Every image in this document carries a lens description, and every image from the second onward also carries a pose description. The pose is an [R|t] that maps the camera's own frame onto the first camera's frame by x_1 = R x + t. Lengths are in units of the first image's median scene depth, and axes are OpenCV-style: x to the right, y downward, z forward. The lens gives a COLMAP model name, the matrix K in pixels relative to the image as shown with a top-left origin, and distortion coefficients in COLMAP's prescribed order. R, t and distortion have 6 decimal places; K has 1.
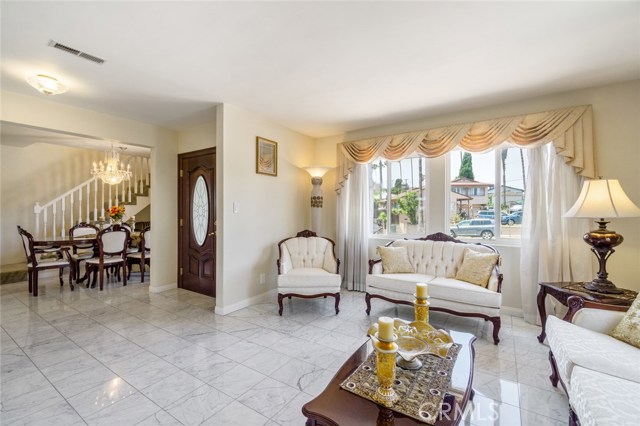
lens RADIAL K [[281.1, 0, 320.0], [0, 281.1, 213.0], [0, 0, 1]] dist [-0.004377, -0.000292]
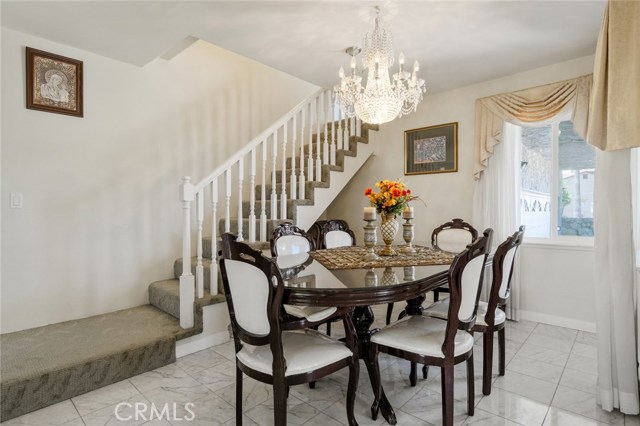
lens RADIAL K [[335.8, 0, 320.0], [0, 335.8, 213.0], [0, 0, 1]] dist [-0.000374, -0.000073]
pose [[0.987387, -0.003244, -0.158294, -0.335879], [0.003172, 0.999995, -0.000704, 0.009312], [0.158295, 0.000193, 0.987392, 0.240392]]
